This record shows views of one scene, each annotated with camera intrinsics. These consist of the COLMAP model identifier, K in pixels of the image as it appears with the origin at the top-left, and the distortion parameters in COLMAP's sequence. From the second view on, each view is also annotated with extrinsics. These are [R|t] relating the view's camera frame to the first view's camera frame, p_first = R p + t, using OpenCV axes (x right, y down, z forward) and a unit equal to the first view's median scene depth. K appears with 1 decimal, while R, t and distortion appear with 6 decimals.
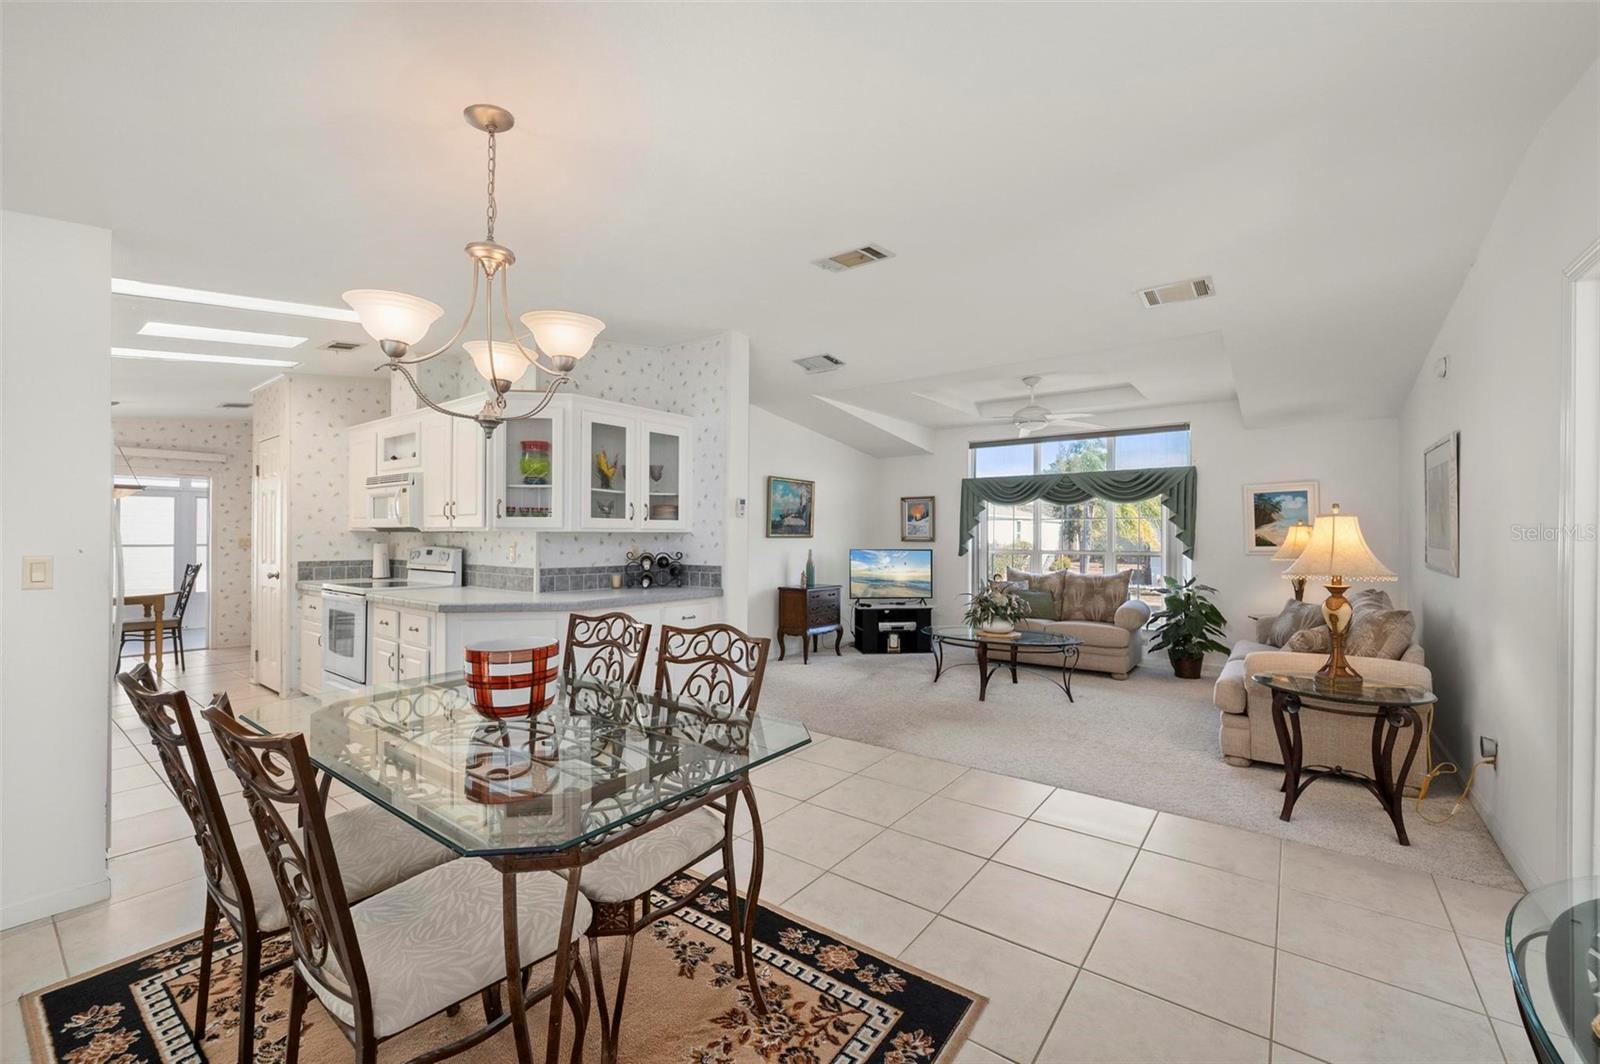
lens RADIAL K [[649.1, 0, 803.2], [0, 649.1, 529.9], [0, 0, 1]] dist [-0.000077, -0.000230]
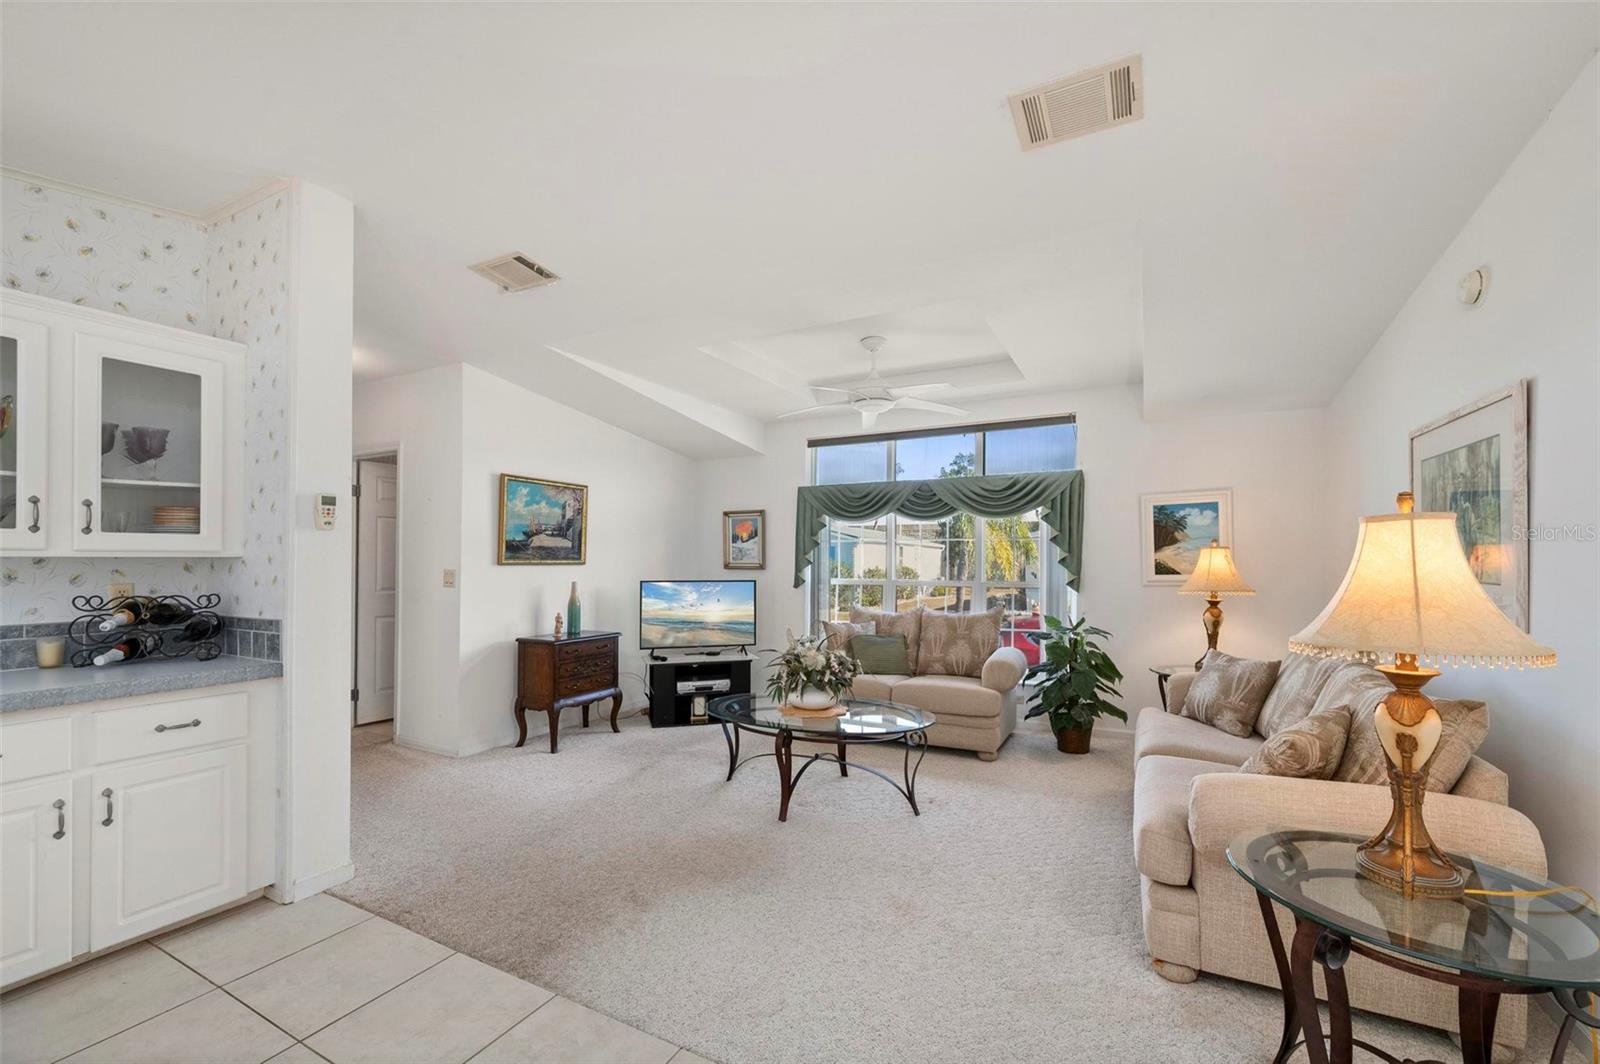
lens RADIAL K [[640.6, 0, 811.0], [0, 640.6, 562.0], [0, 0, 1]] dist [-0.000677, -0.000166]
pose [[0.985762, -0.002387, 0.168130, 0.169757], [0.000633, 0.999945, 0.010490, 0.002052], [-0.168145, -0.010234, 0.985709, 0.323399]]
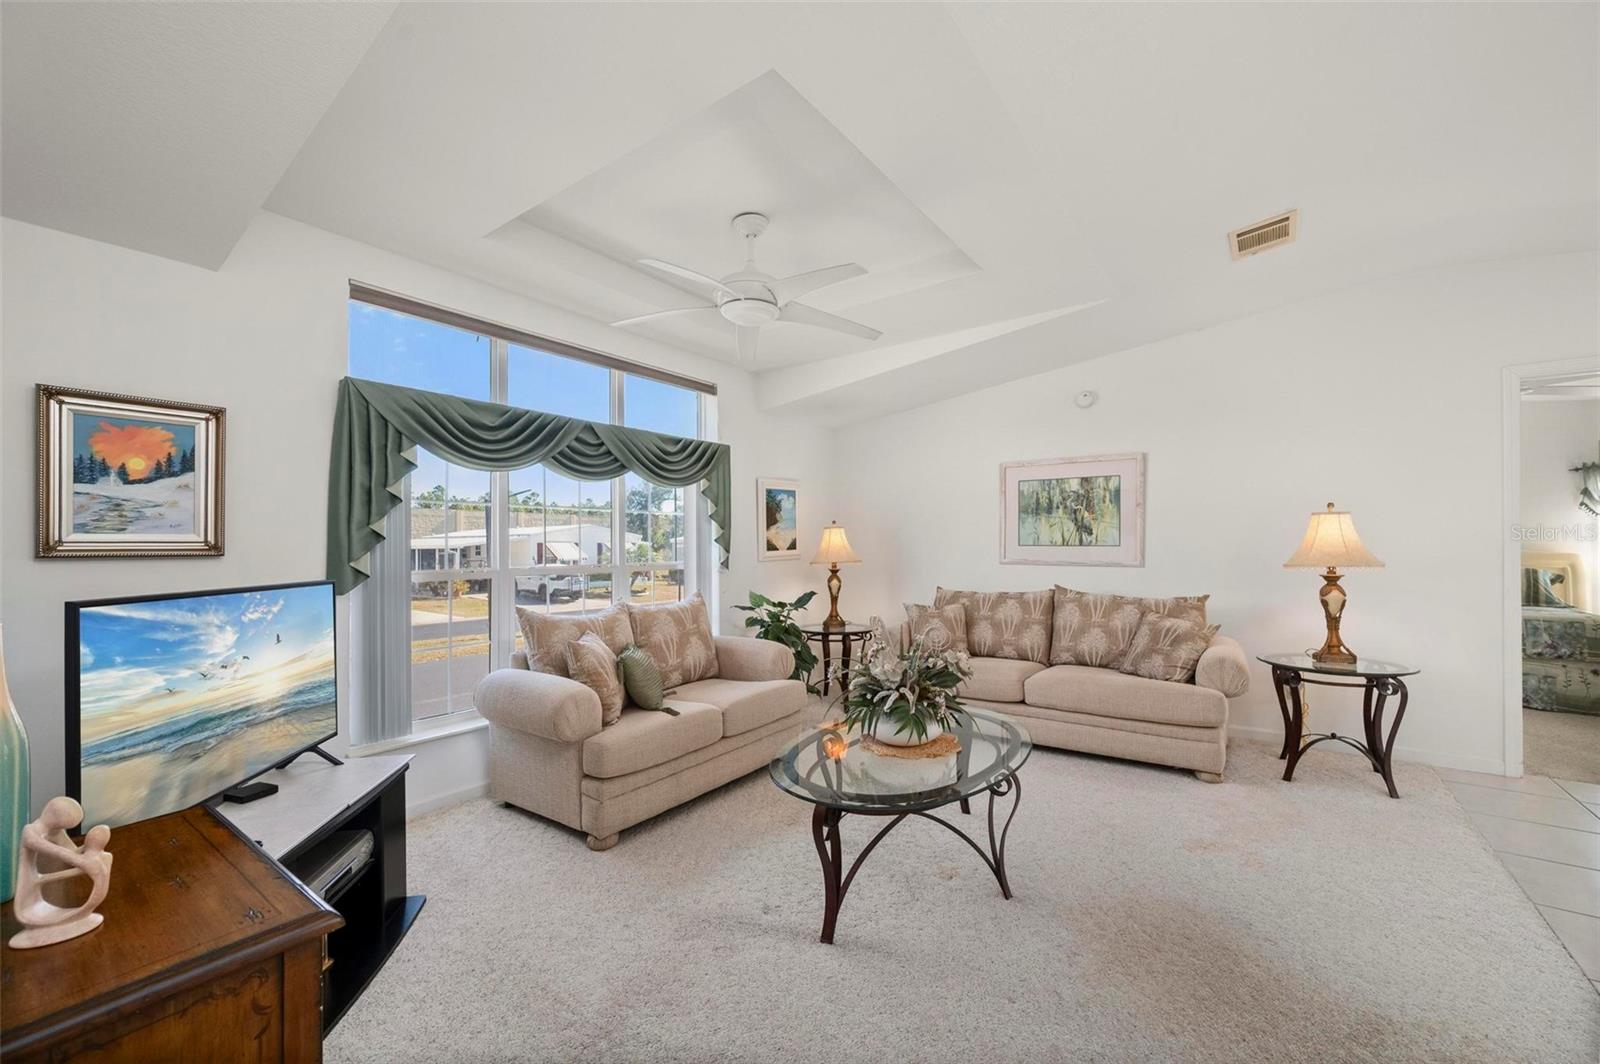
lens RADIAL K [[633.2, 0, 802.2], [0, 633.2, 542.6], [0, 0, 1]] dist [0.000749, 0.000042]
pose [[0.000373, 0.001166, 0.999999, -0.125999], [-0.002247, 0.999997, -0.001165, 0.014889], [-0.999997, -0.002247, 0.000376, 0.954571]]
